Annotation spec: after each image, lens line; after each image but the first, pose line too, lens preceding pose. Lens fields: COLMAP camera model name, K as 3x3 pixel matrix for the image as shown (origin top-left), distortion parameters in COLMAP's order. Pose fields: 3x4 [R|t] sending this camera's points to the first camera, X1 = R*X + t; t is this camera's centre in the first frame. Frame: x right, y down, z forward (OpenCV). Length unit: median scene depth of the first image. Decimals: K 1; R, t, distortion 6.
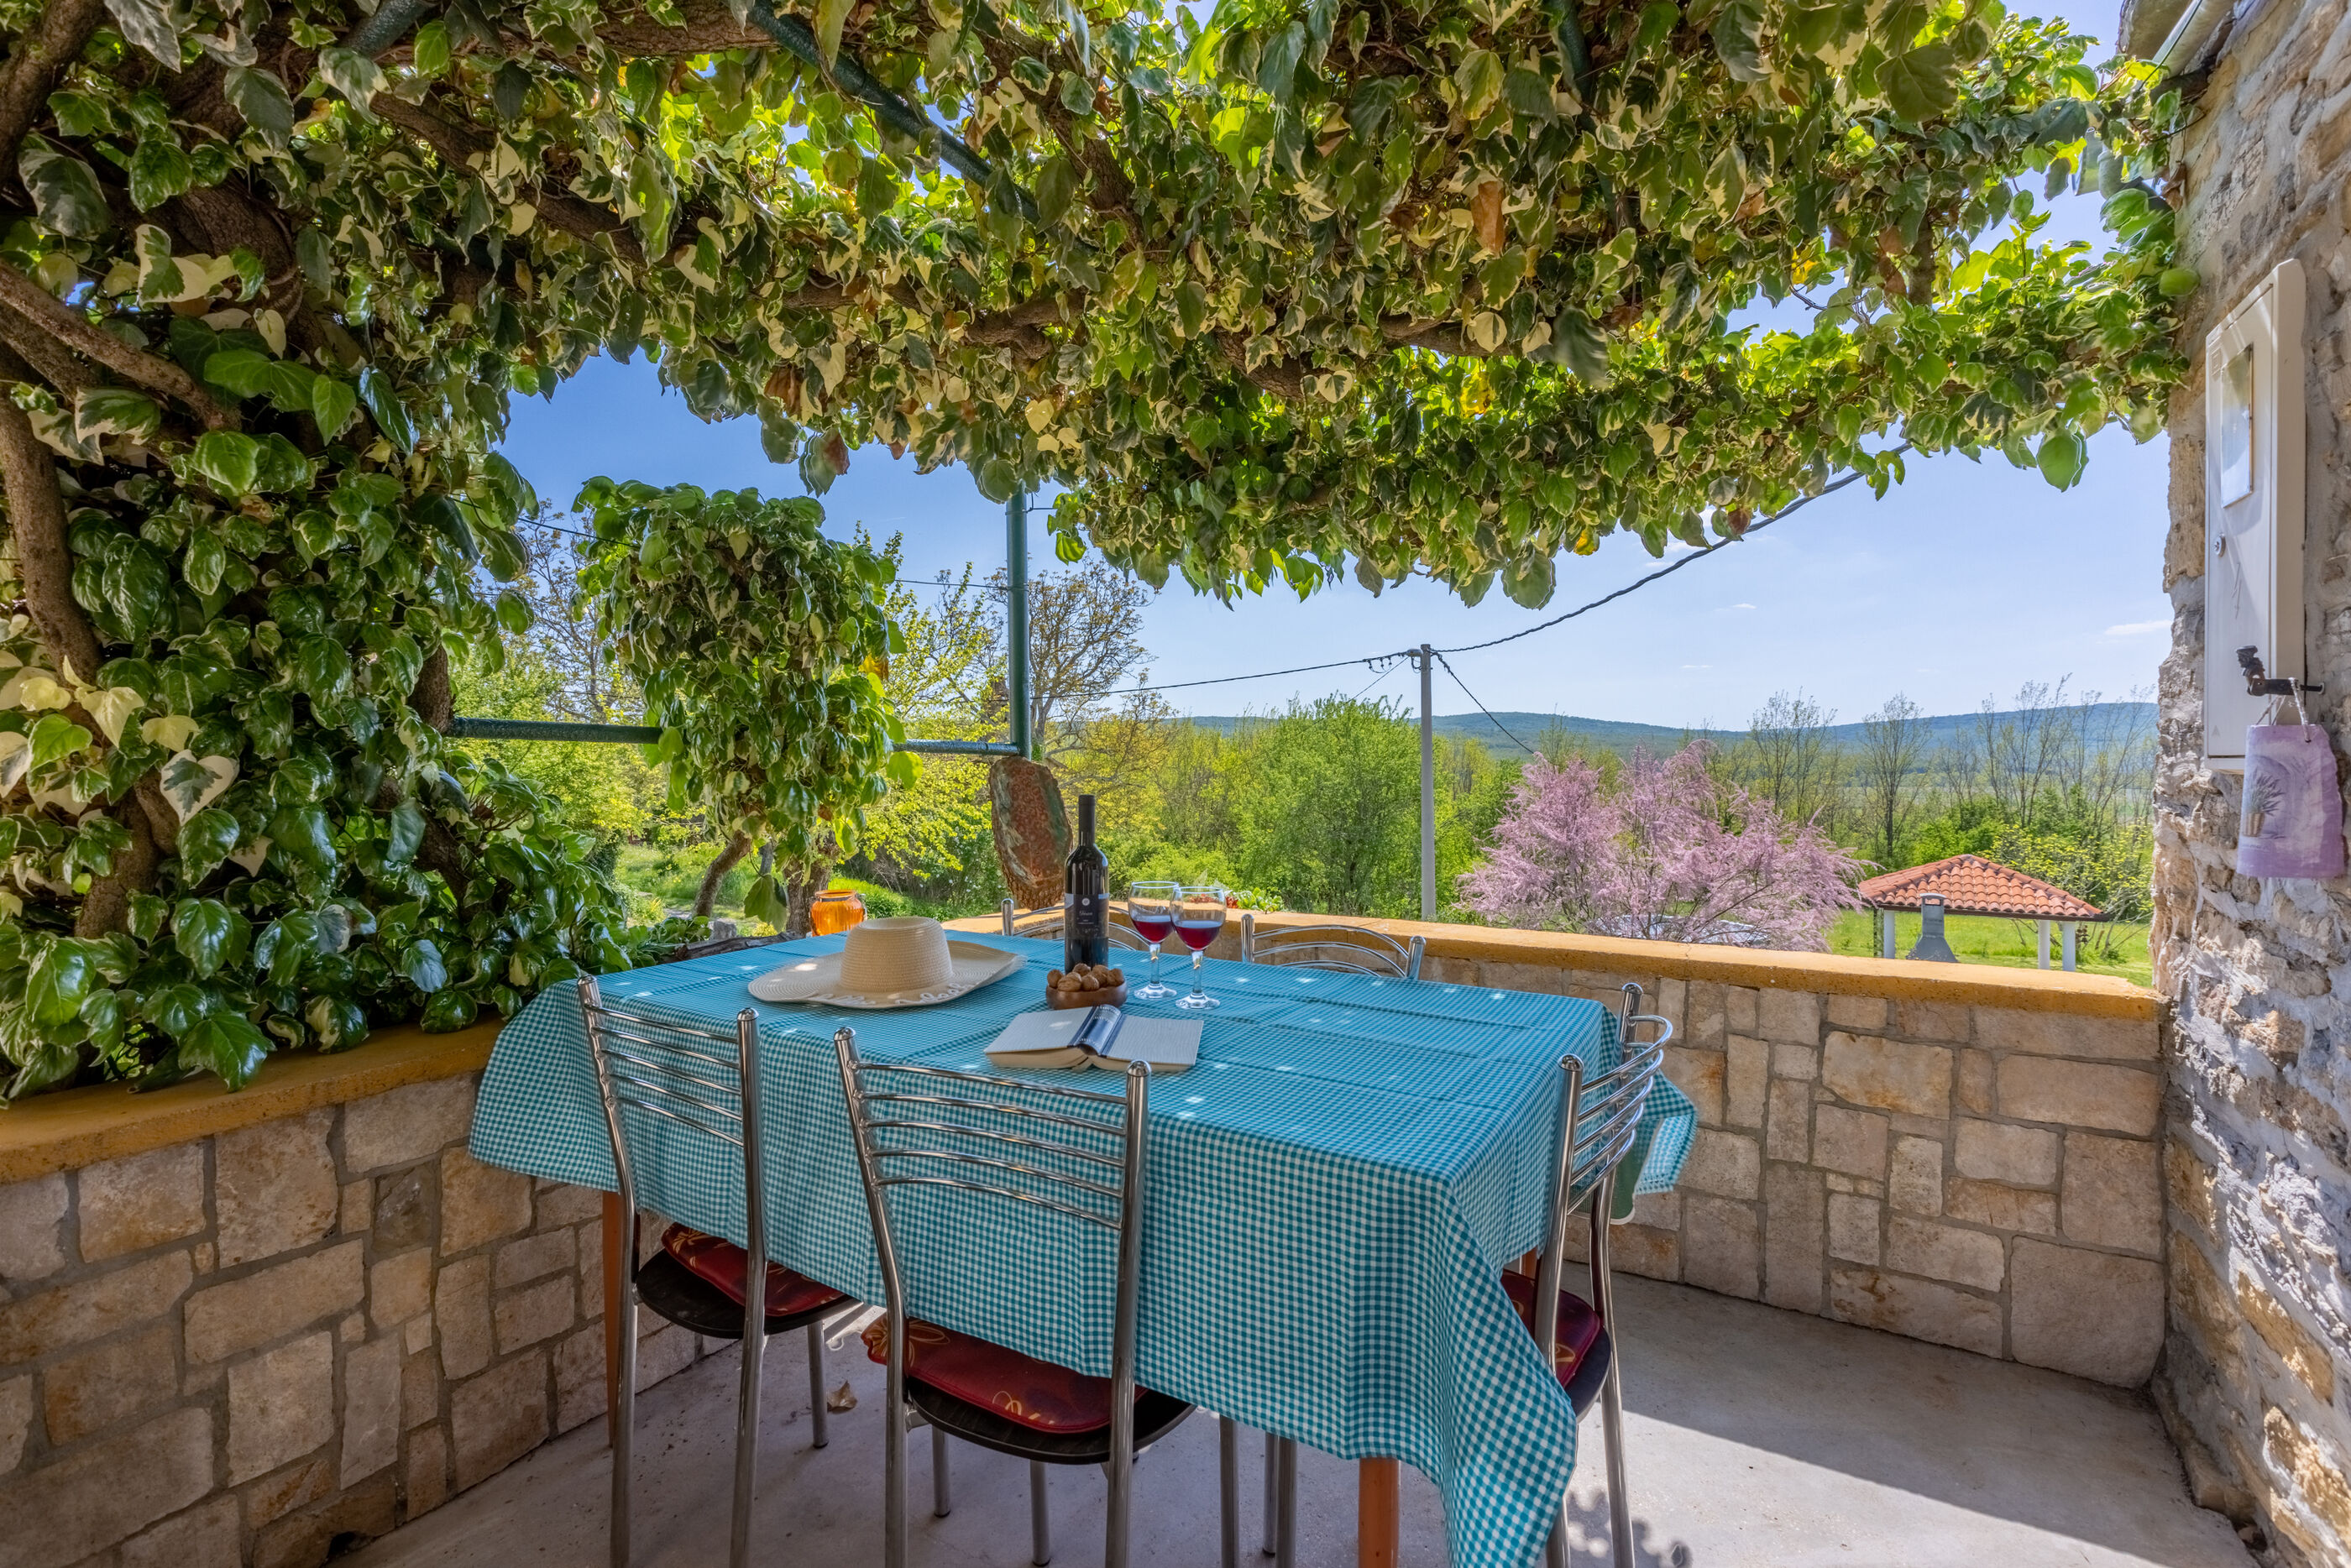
lens RADIAL K [[1071.2, 0, 1171.3], [0, 1071.2, 752.9], [0, 0, 1]] dist [0.003031, -0.000875]
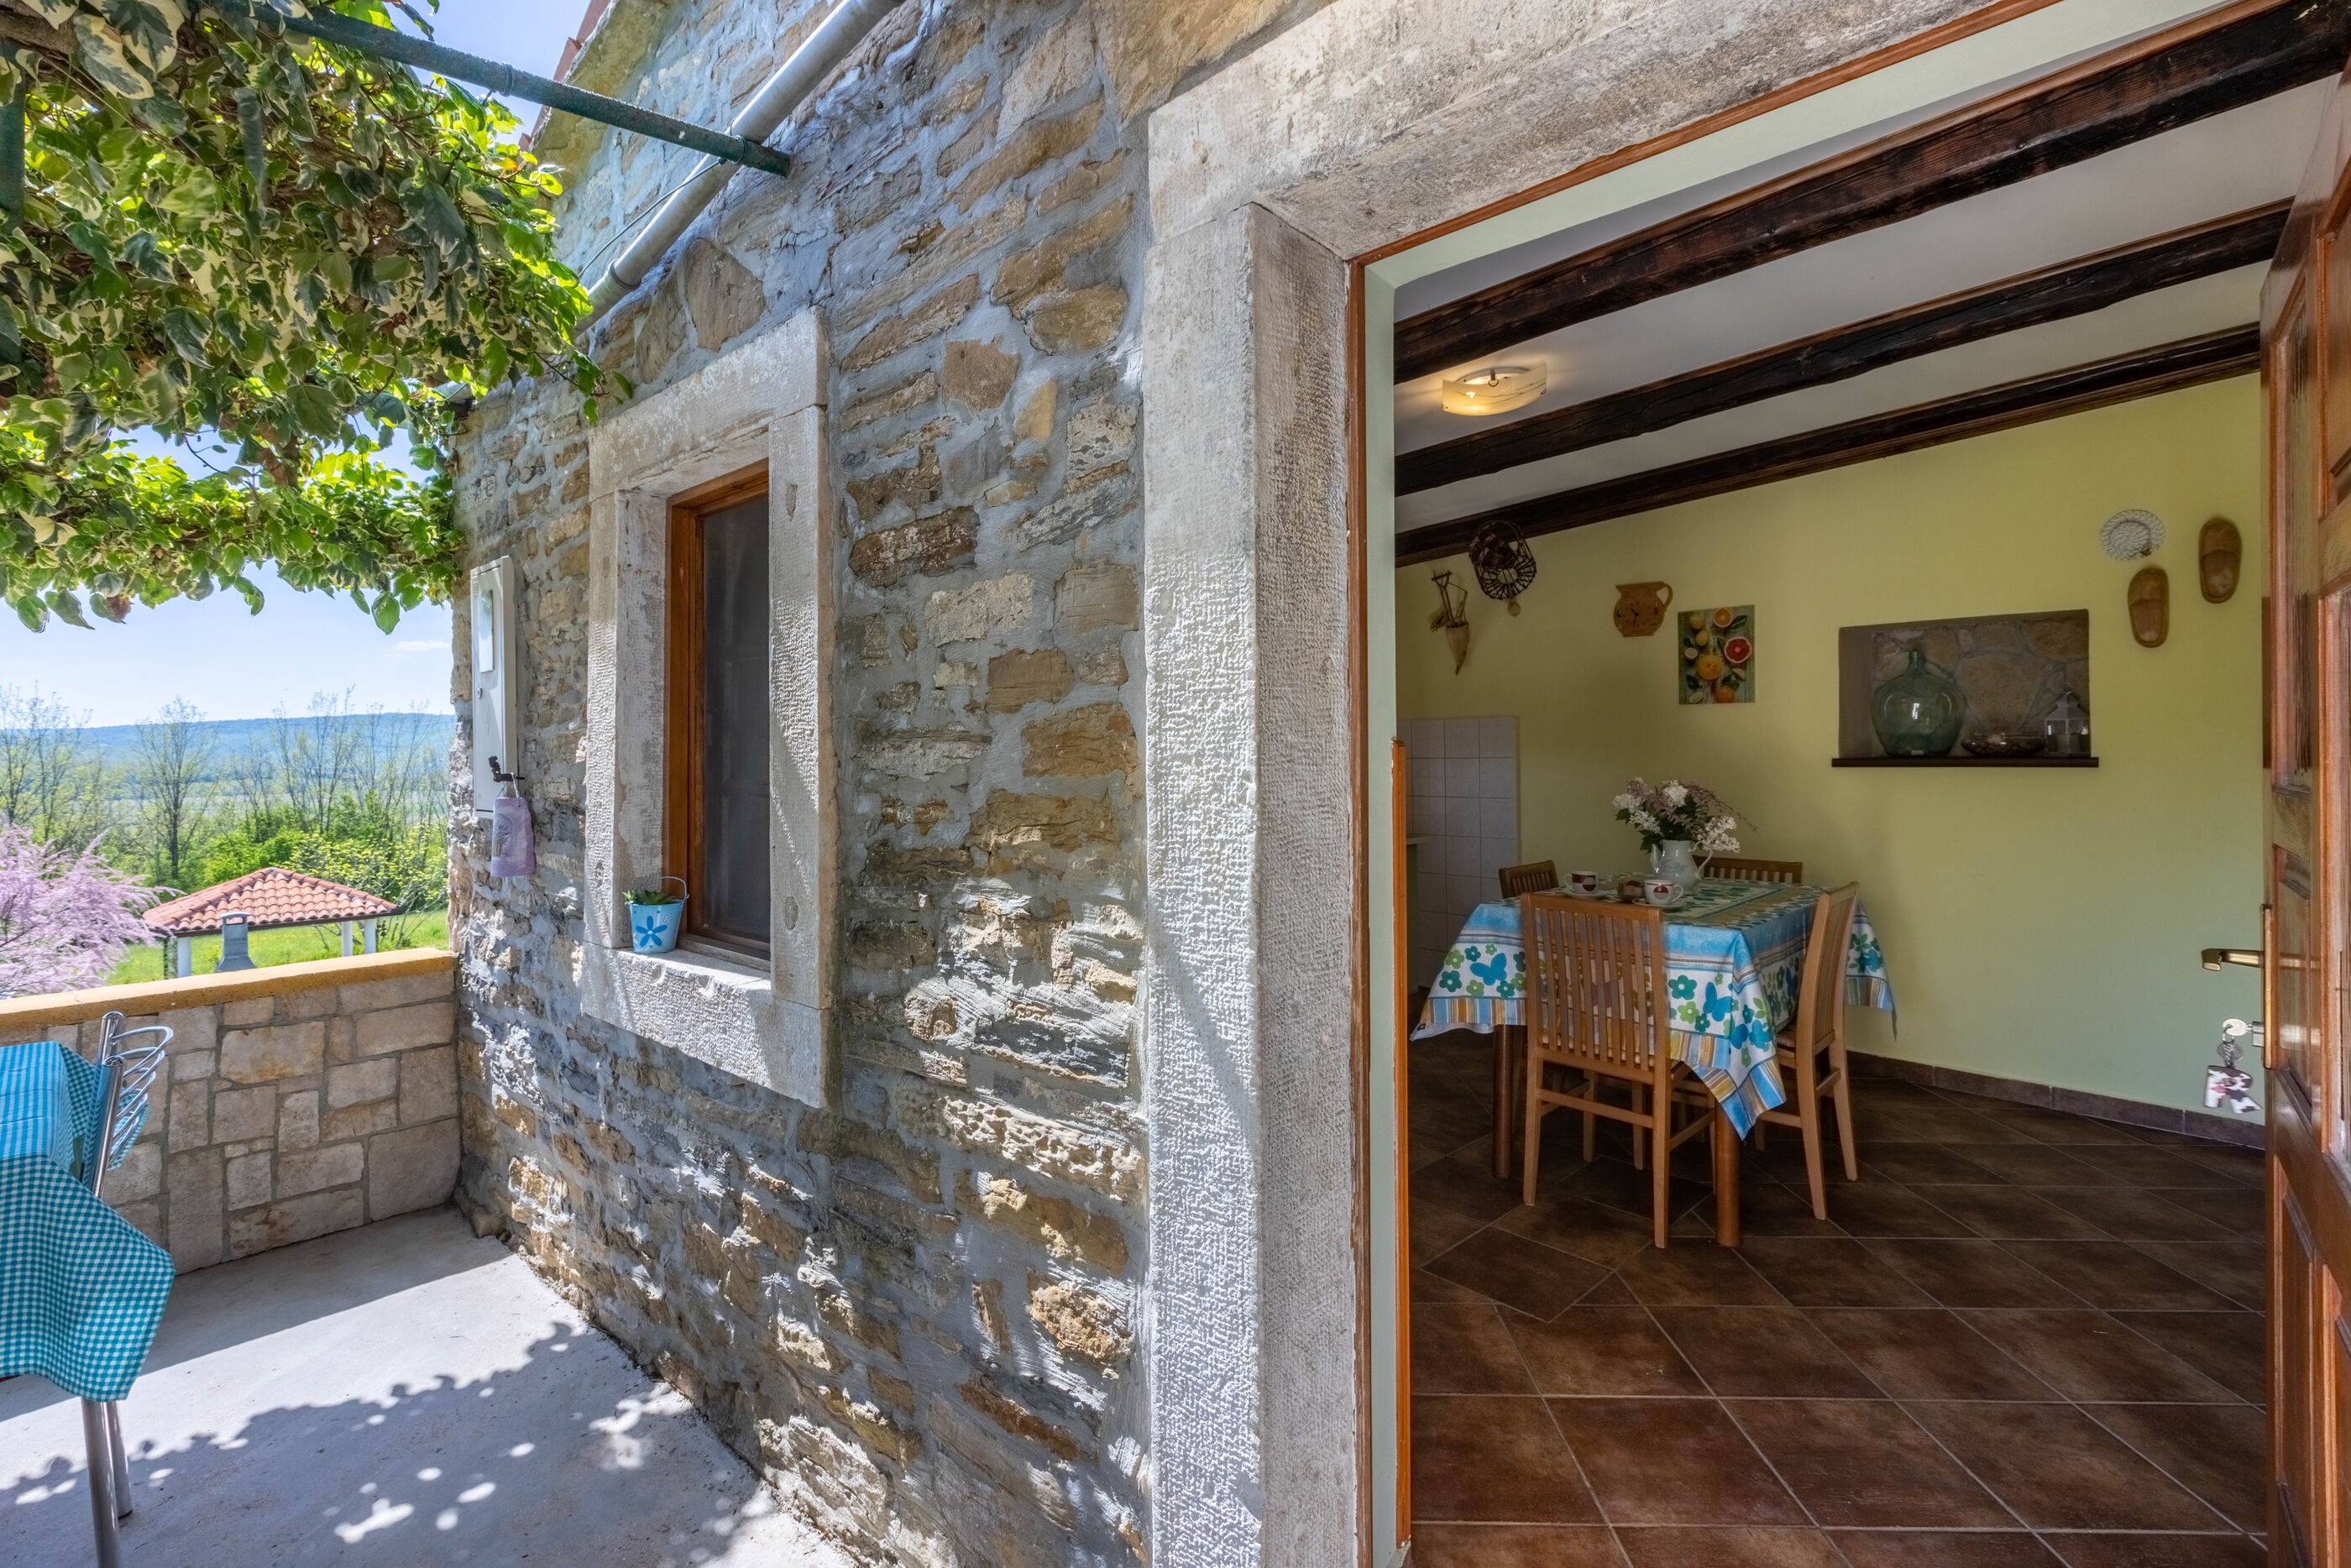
lens RADIAL K [[1091.2, 0, 1175.4], [0, 1091.2, 762.0], [0, 0, 1]] dist [-0.002481, -0.001596]
pose [[0.229093, -0.015665, 0.973278, -0.373698], [0.010935, 0.999849, 0.013519, -0.064100], [-0.973343, 0.007546, 0.229230, -0.385742]]
